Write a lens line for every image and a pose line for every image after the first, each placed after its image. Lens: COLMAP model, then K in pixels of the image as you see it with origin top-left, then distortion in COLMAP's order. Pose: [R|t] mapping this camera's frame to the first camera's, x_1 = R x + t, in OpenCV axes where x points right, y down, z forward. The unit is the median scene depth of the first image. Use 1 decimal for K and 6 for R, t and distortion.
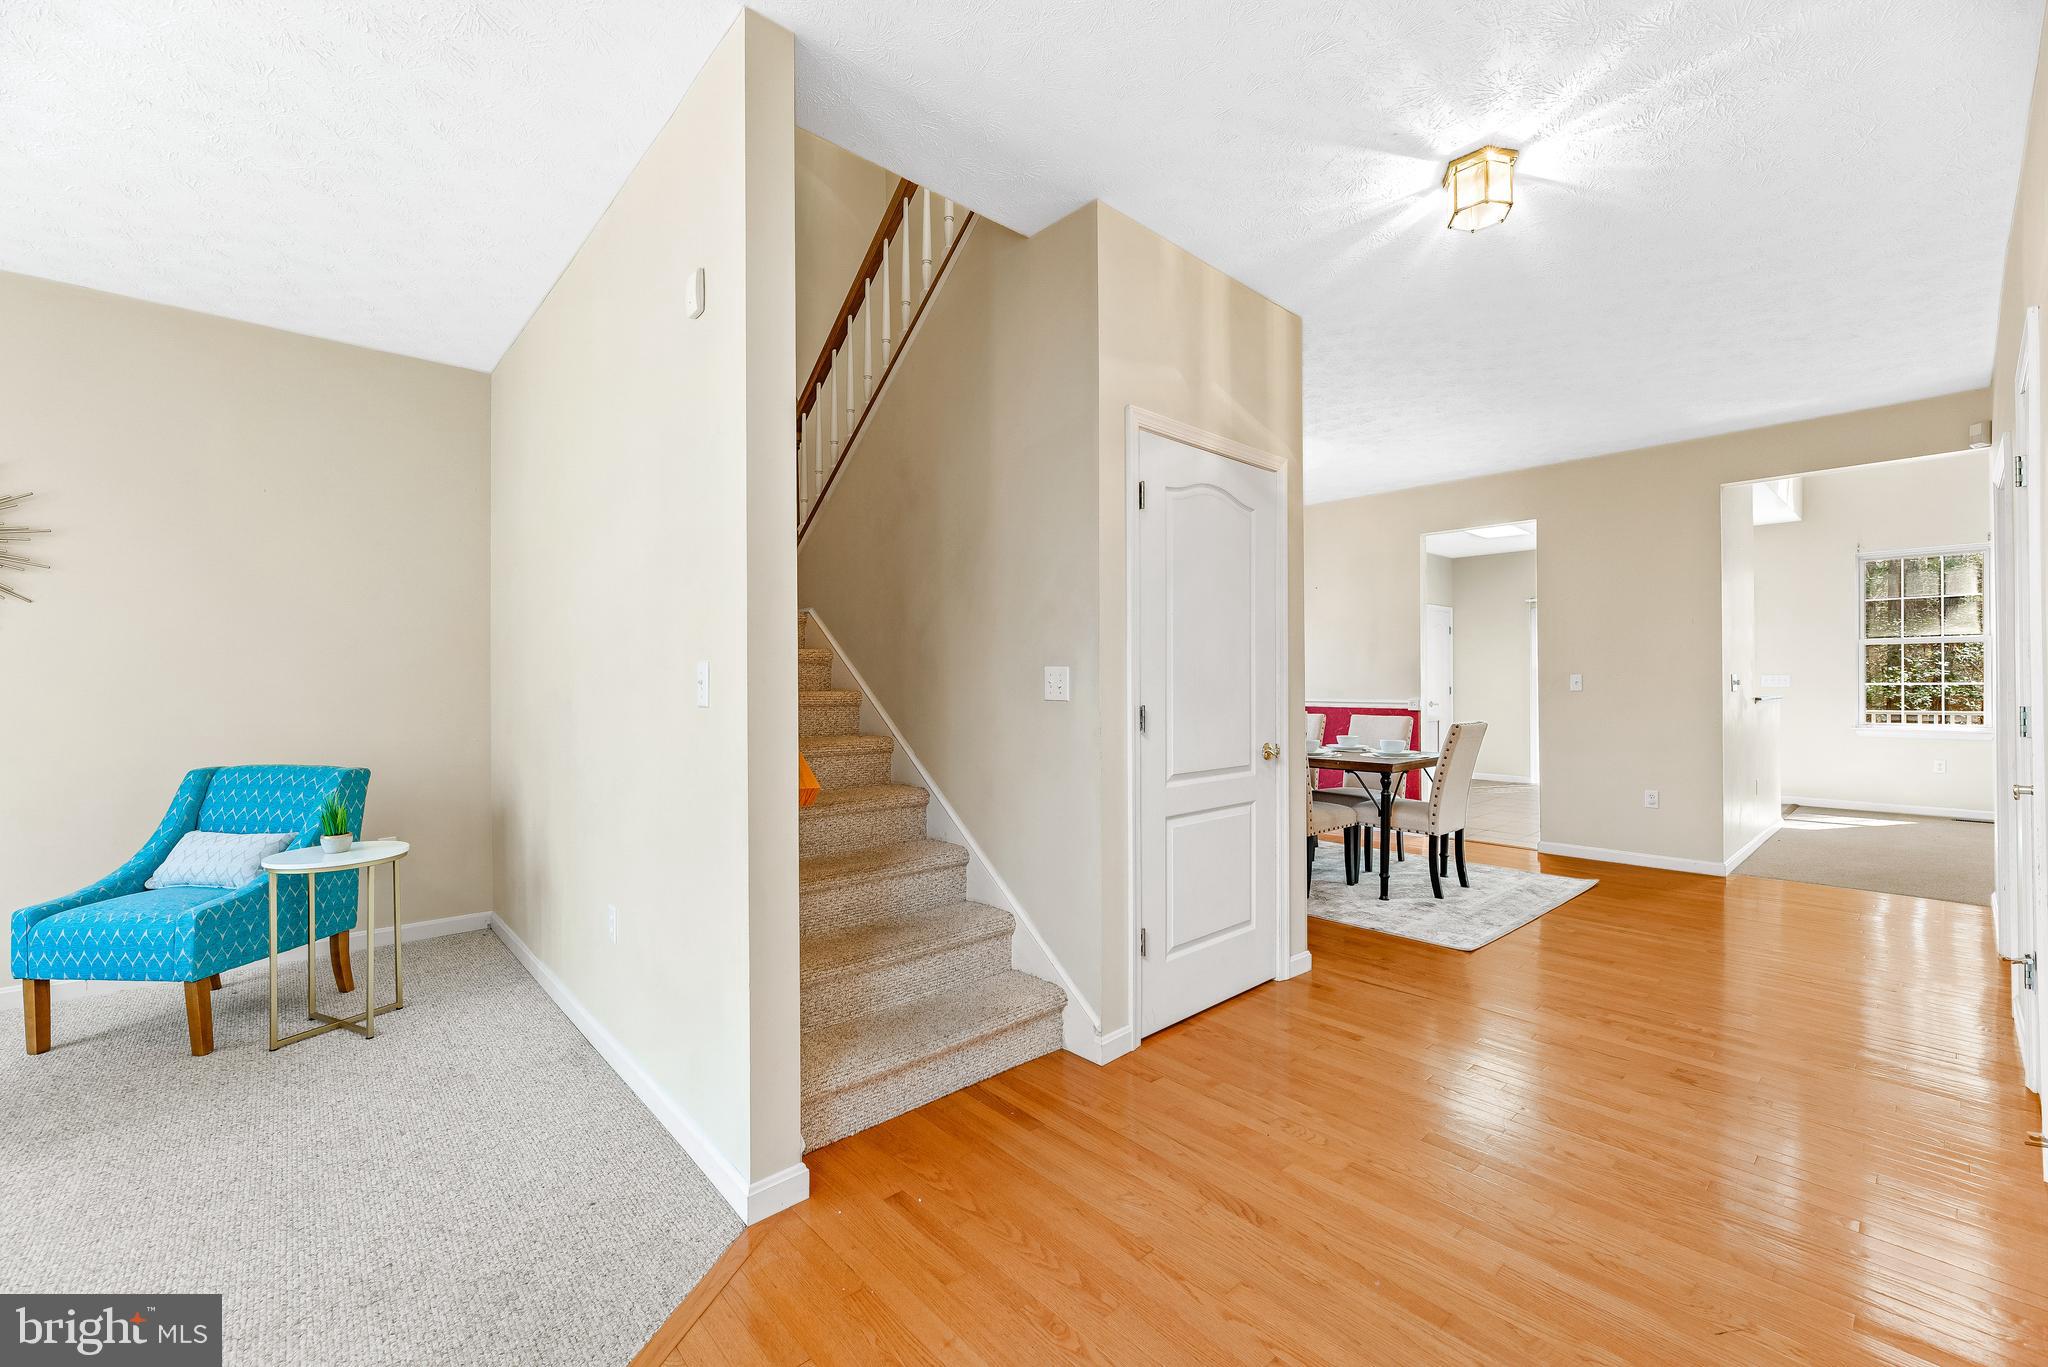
lens RADIAL K [[825.0, 0, 1015.4], [0, 825.0, 681.4], [0, 0, 1]] dist [-0.001010, -0.000157]
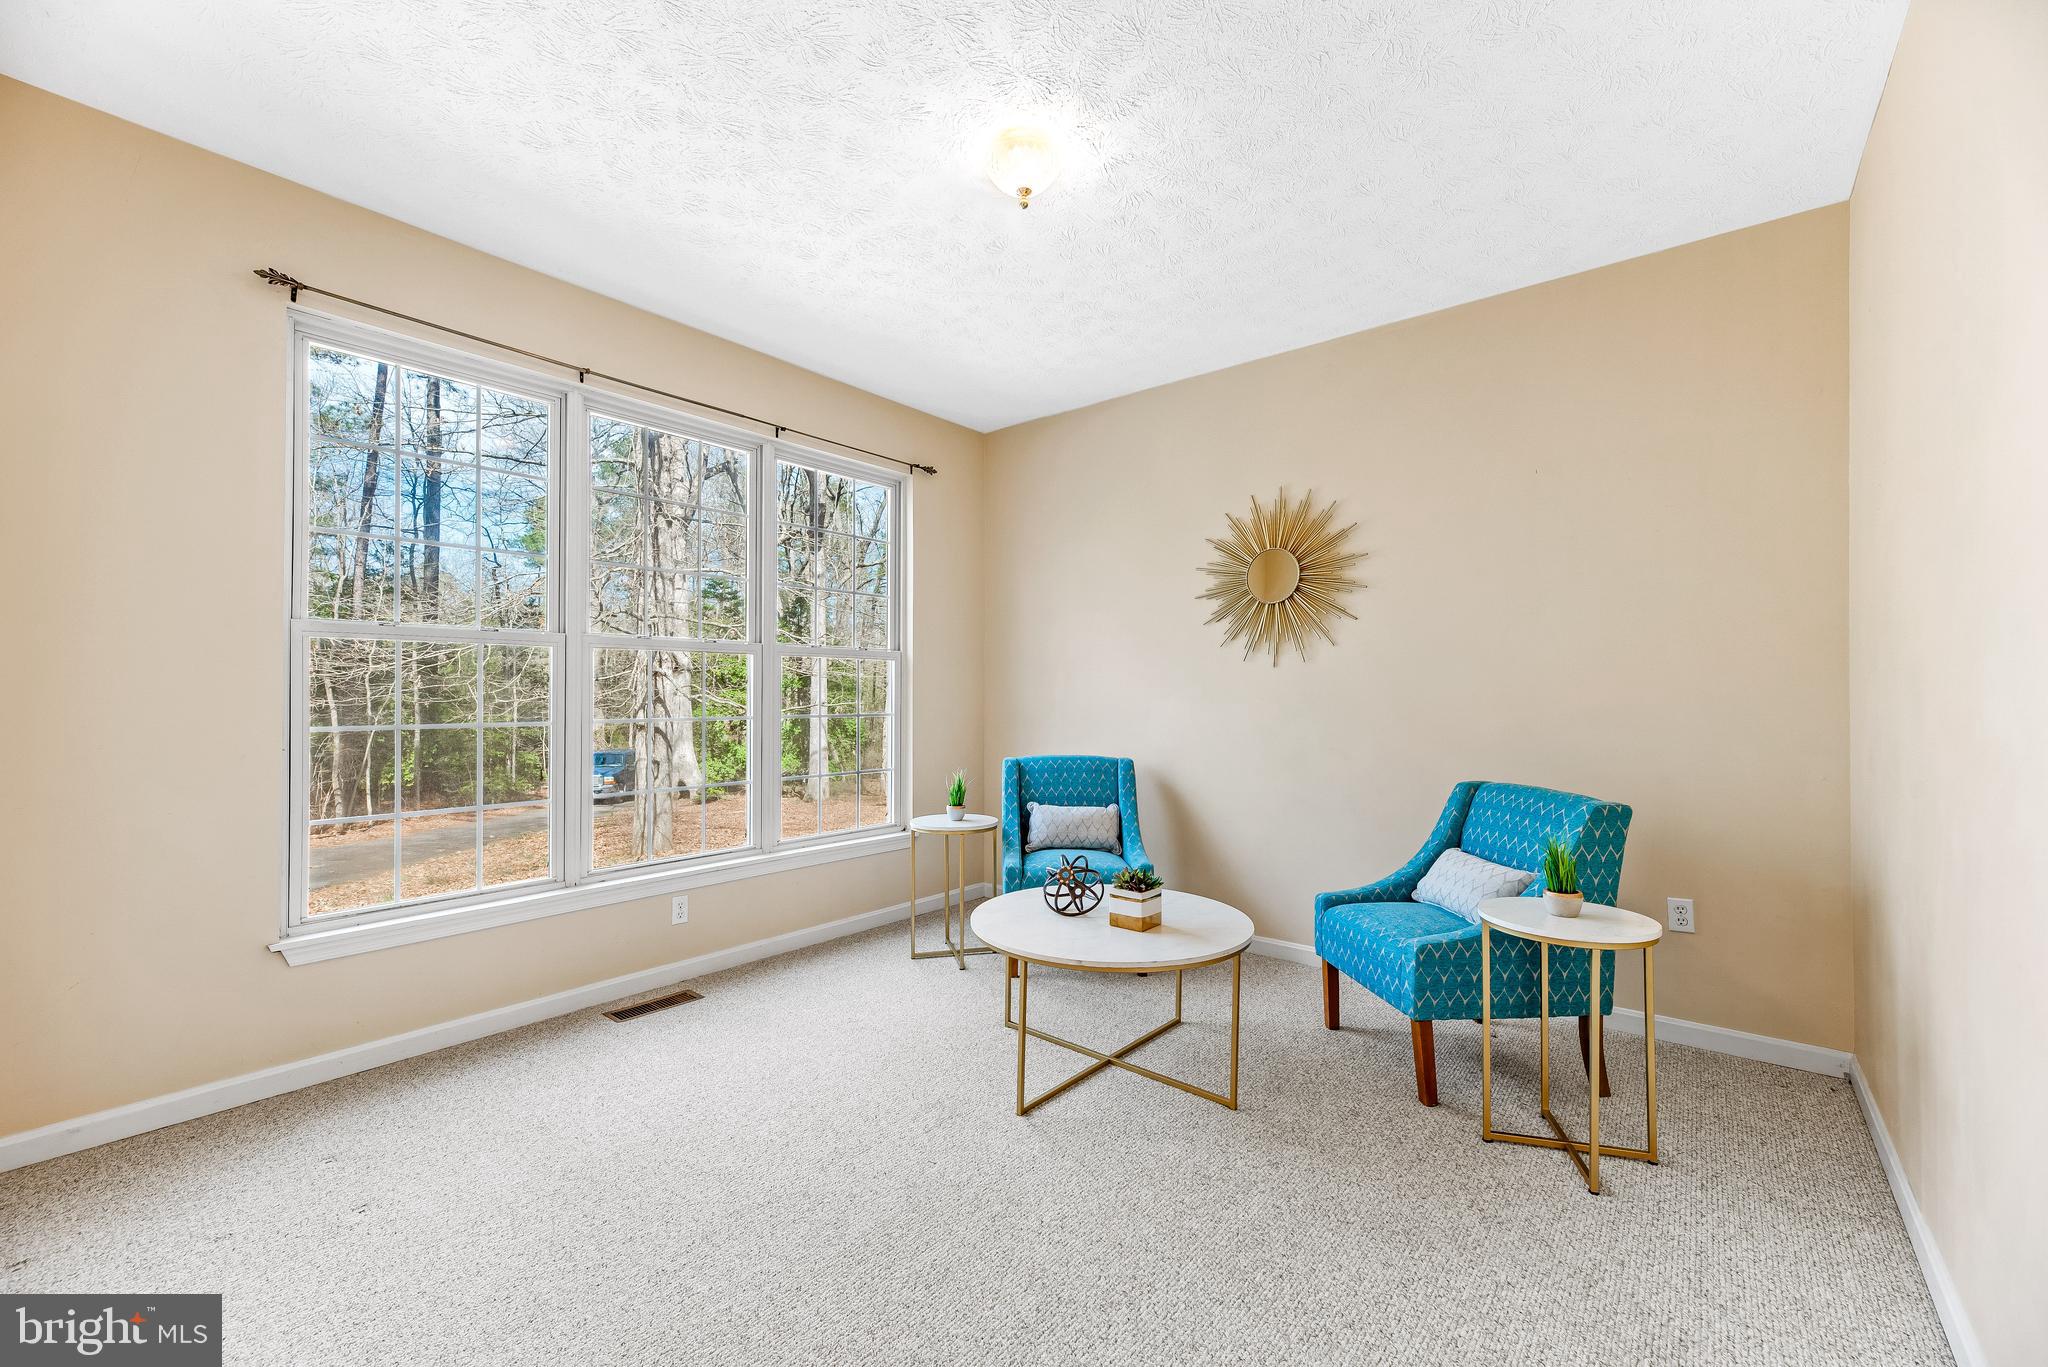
lens RADIAL K [[824.6, 0, 1014.7], [0, 824.6, 693.4], [0, 0, 1]] dist [0.000393, 0.000094]
pose [[0.147657, 0.000138, -0.989039, -0.145542], [0.000782, 1.000000, 0.000256, 0.004761], [0.989038, -0.000811, 0.147657, 0.372975]]
